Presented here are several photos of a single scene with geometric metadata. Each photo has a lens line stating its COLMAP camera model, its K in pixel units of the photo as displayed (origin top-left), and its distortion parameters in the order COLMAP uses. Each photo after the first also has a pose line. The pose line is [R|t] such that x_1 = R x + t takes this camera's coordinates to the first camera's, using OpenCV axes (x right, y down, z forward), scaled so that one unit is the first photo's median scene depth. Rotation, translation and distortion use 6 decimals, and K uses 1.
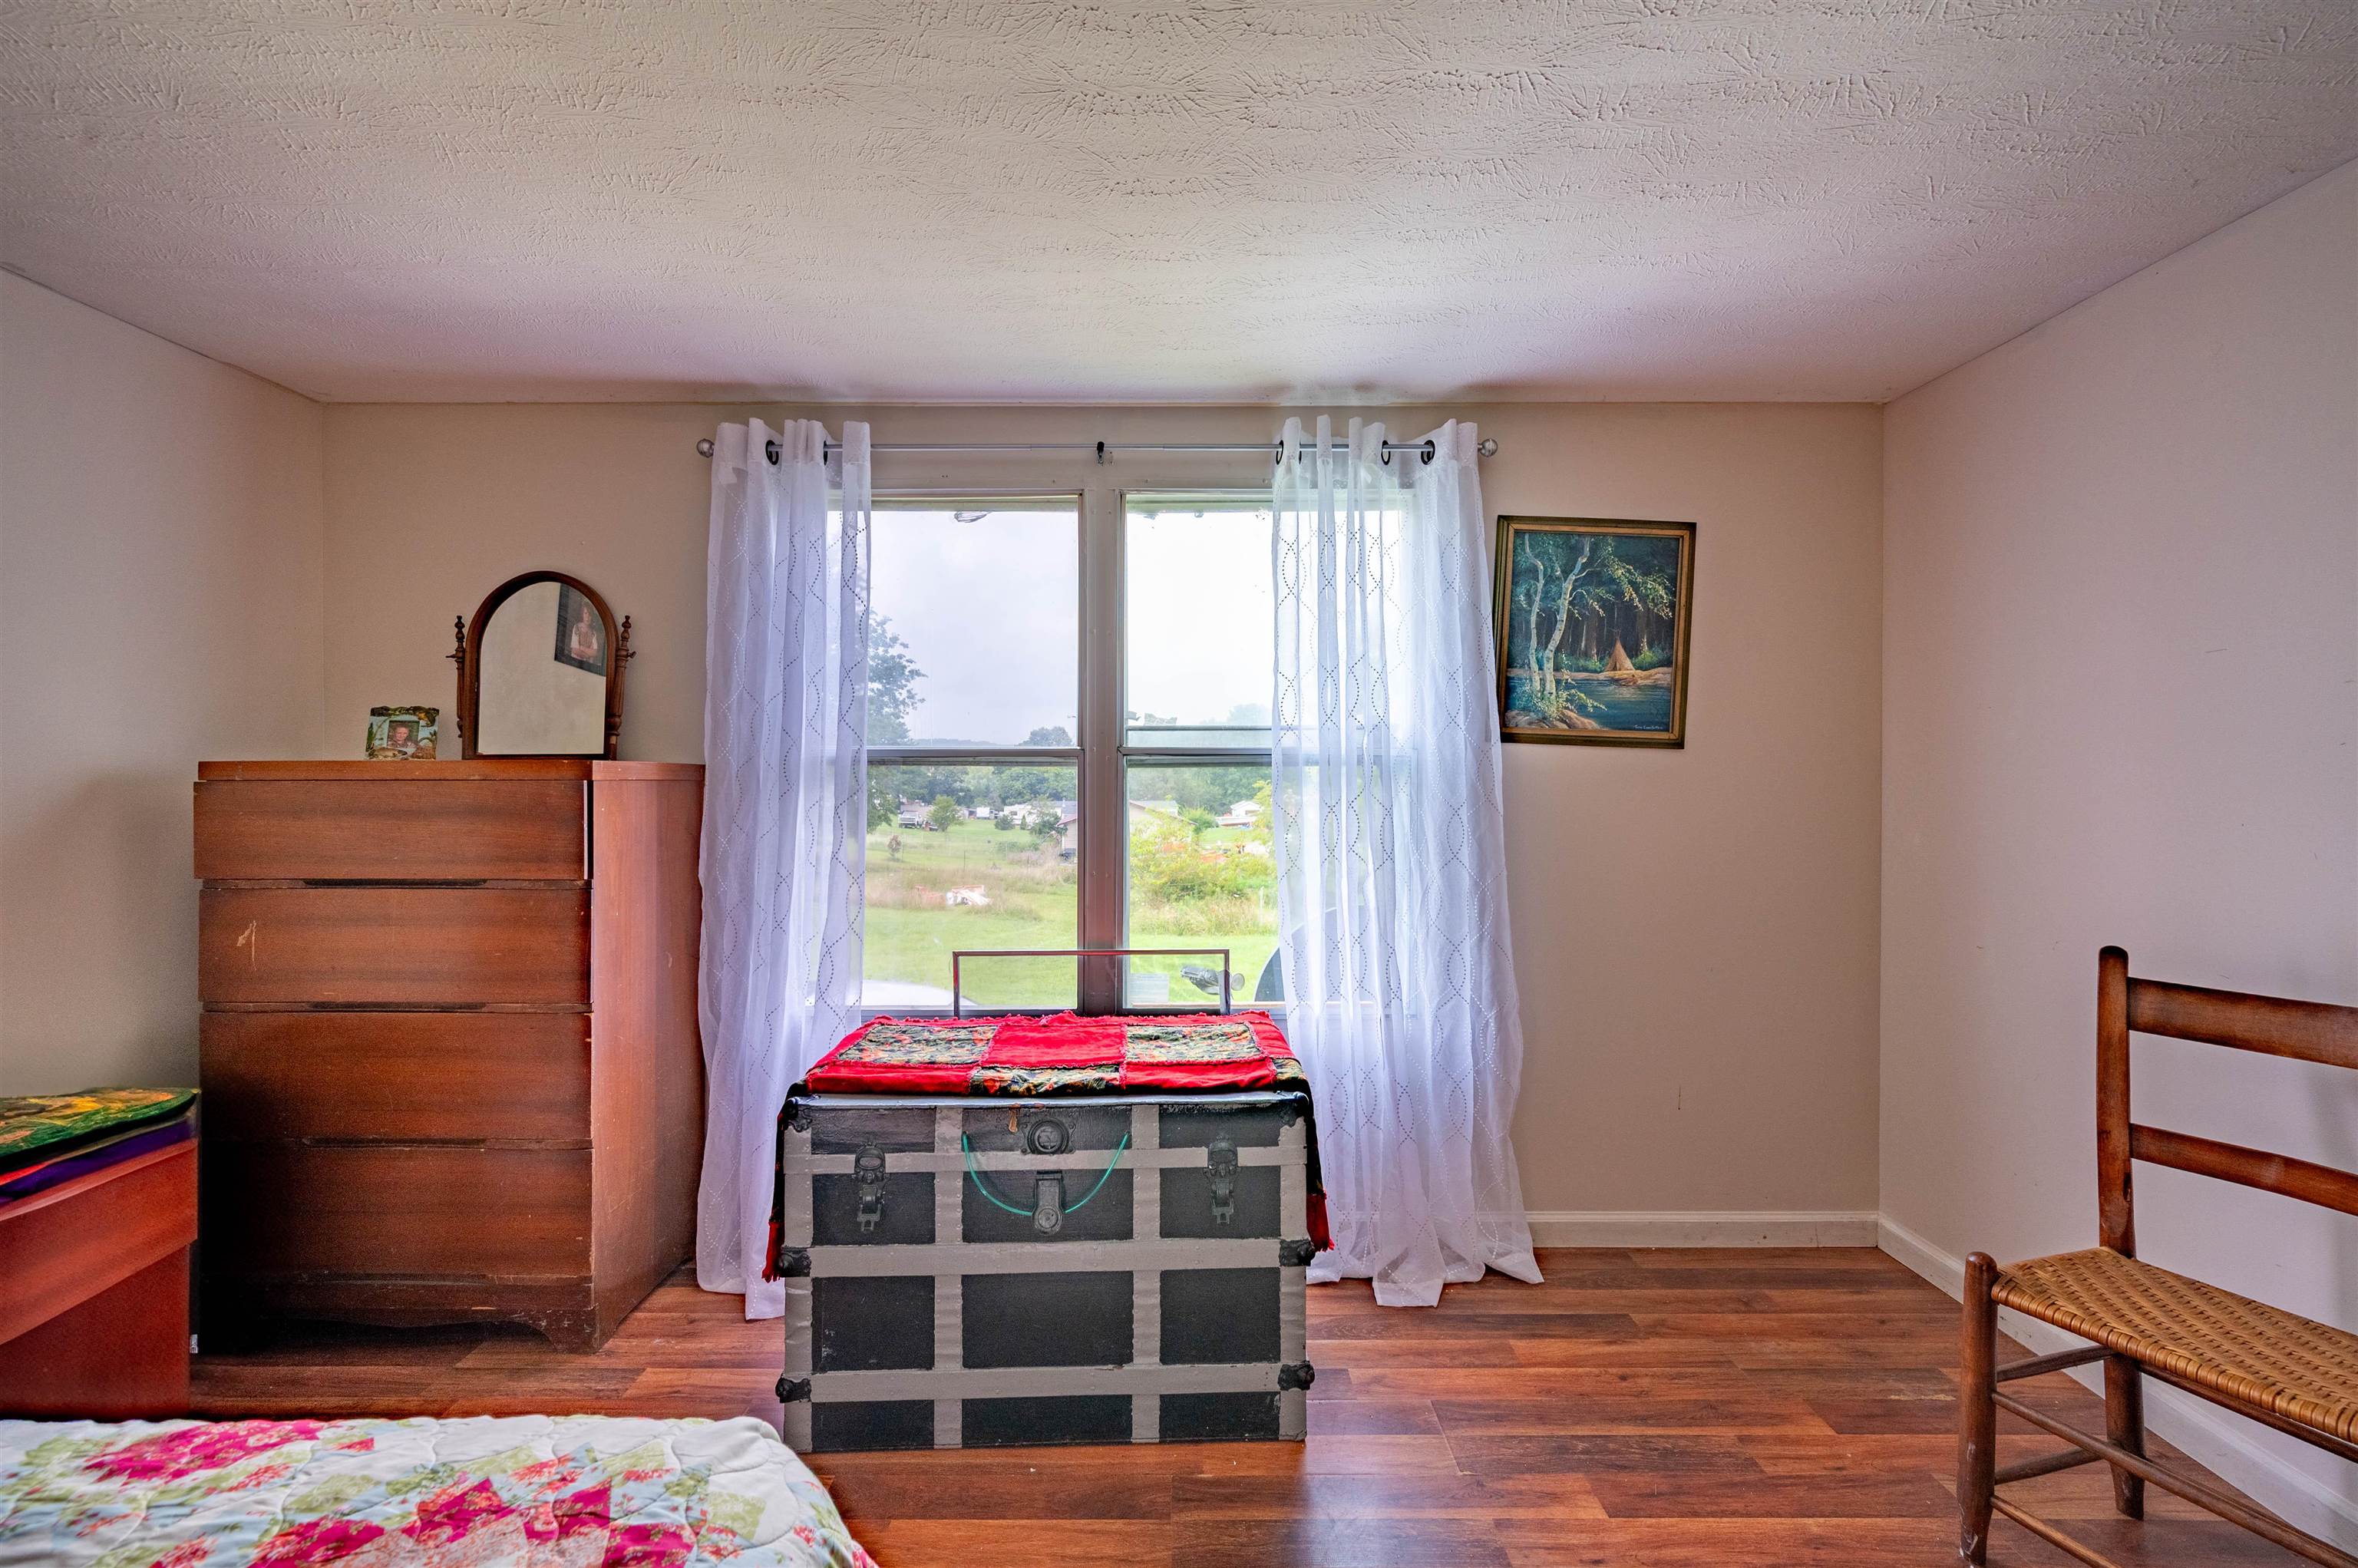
lens RADIAL K [[942.4, 0, 1178.6], [0, 942.4, 778.9], [0, 0, 1]] dist [0.002155, 0.000168]
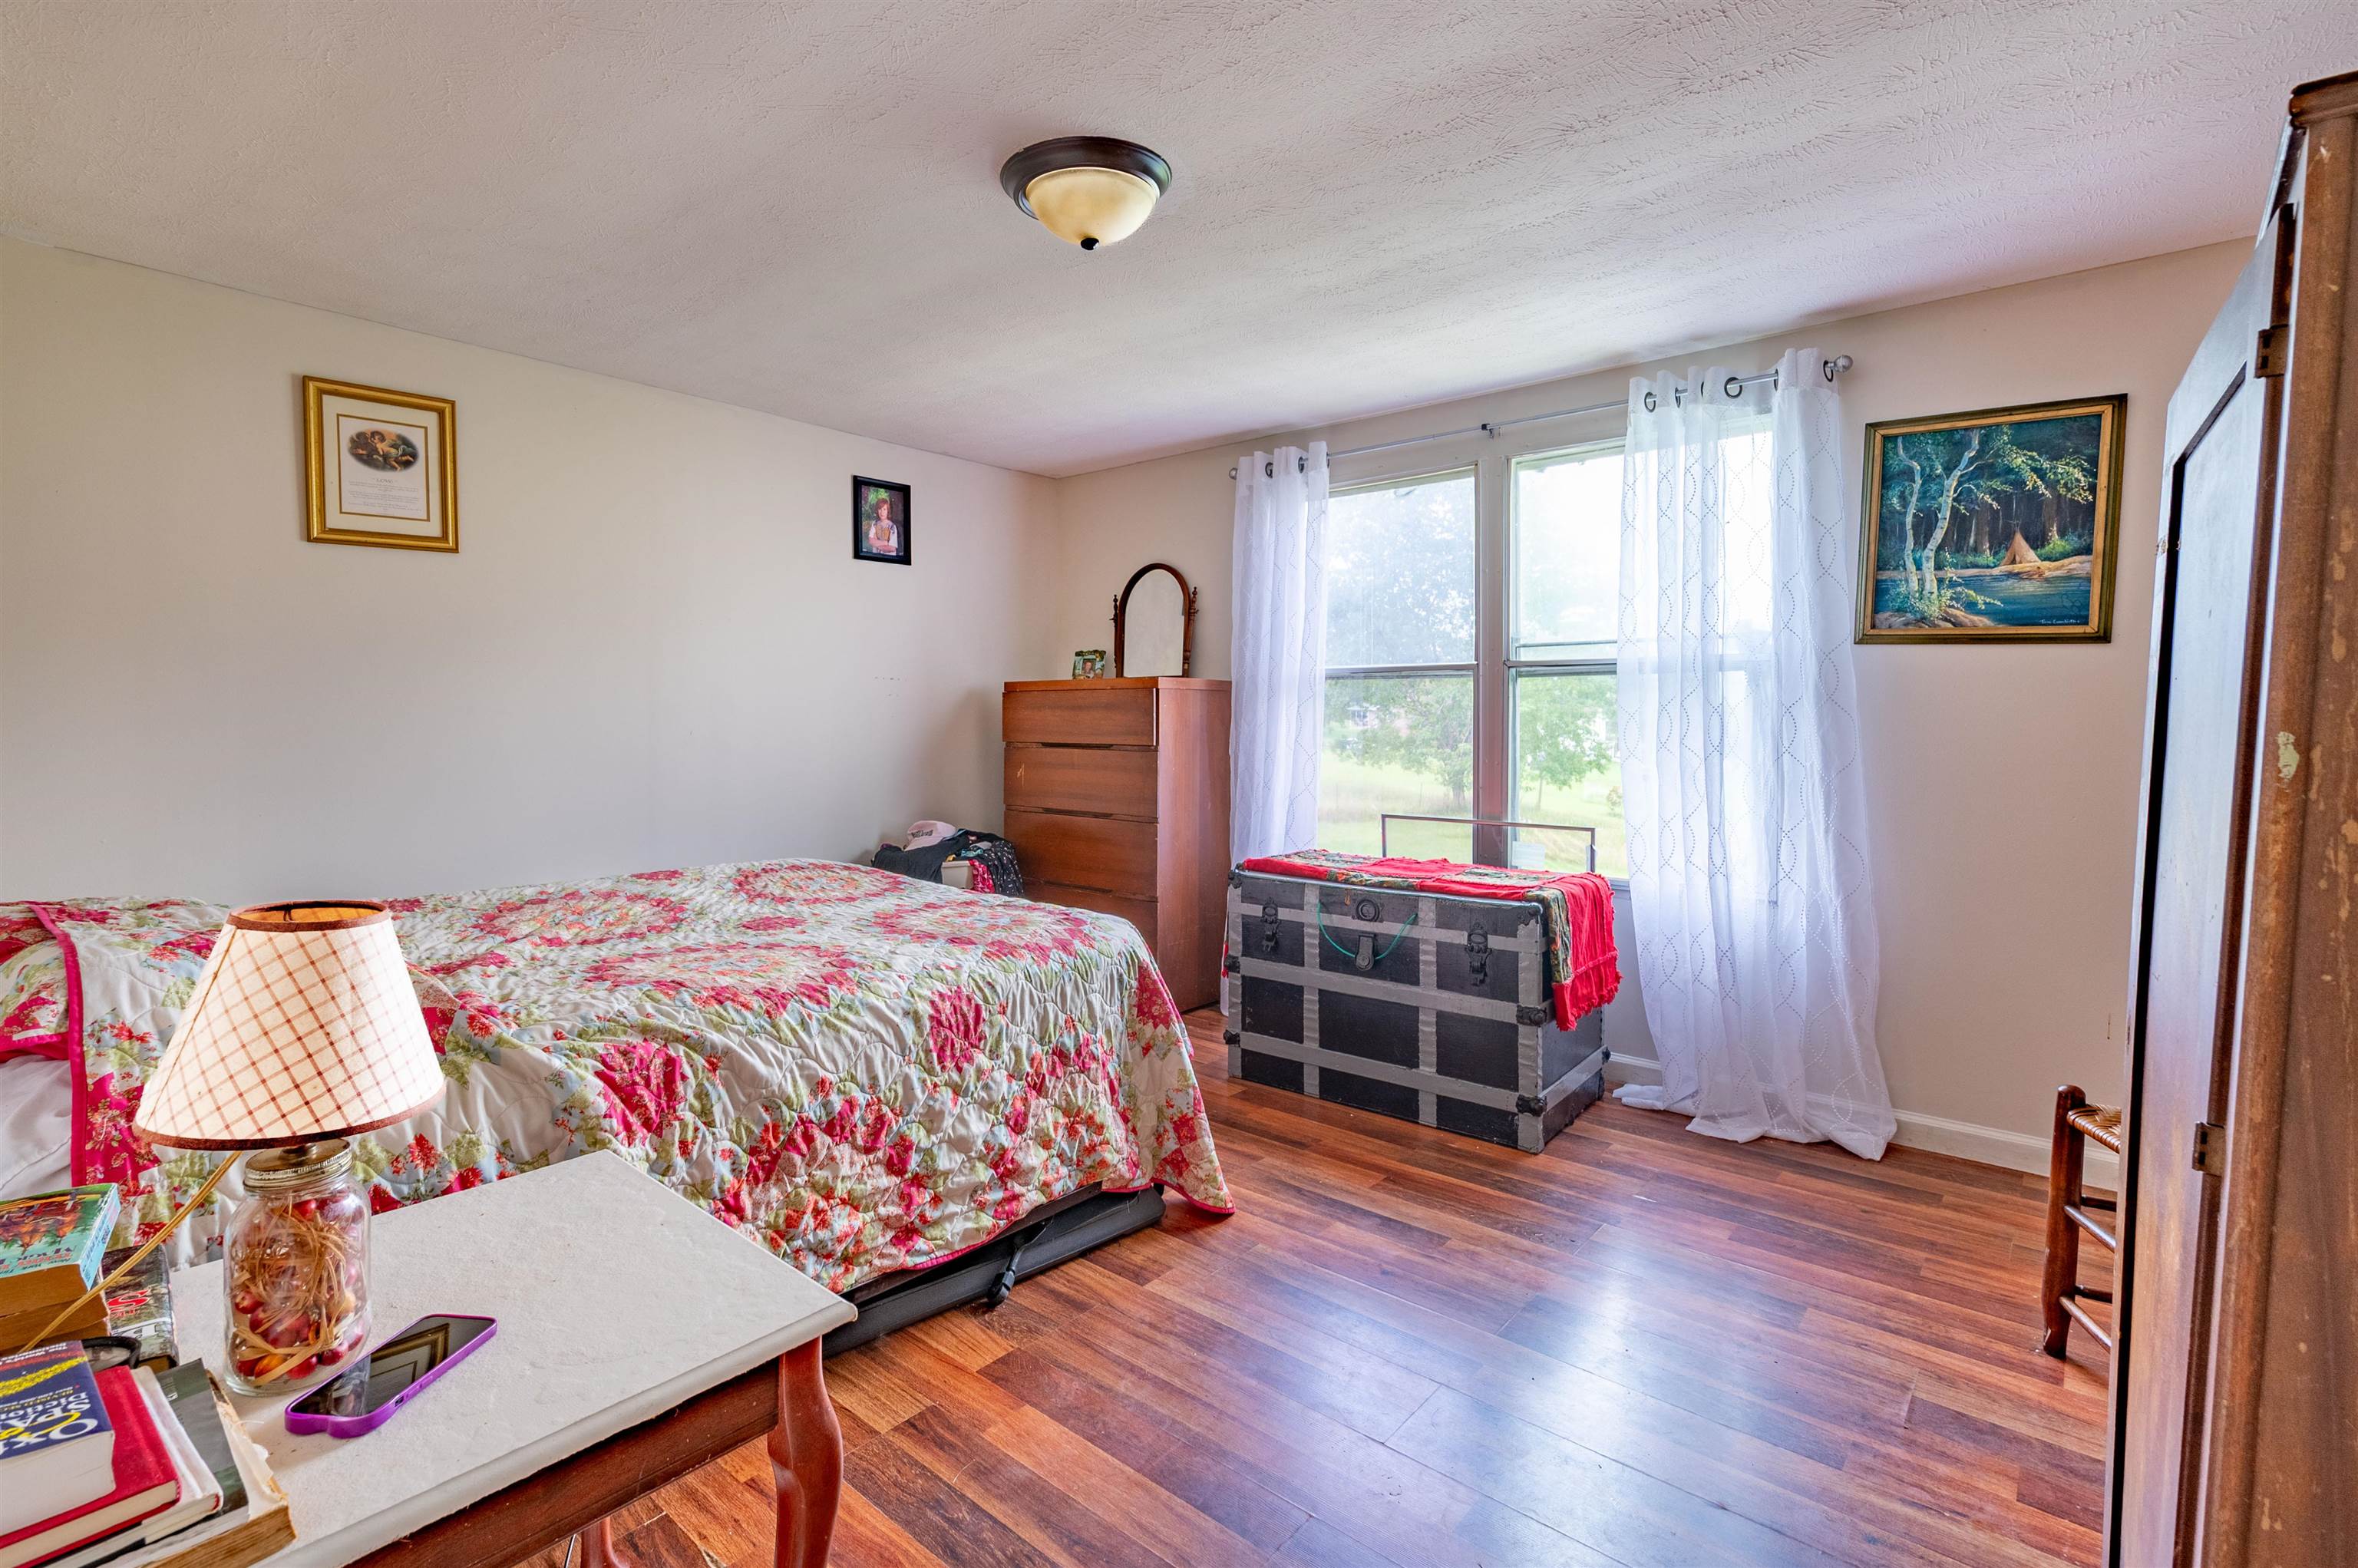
lens RADIAL K [[1109.6, 0, 1107.6], [0, 1109.6, 711.5], [0, 0, 1]] dist [-0.001438, -0.000240]
pose [[0.737314, -0.001172, -0.675549, 0.559710], [-0.004455, 0.999968, -0.006597, 0.047123], [0.675535, 0.007874, 0.737285, -0.458942]]
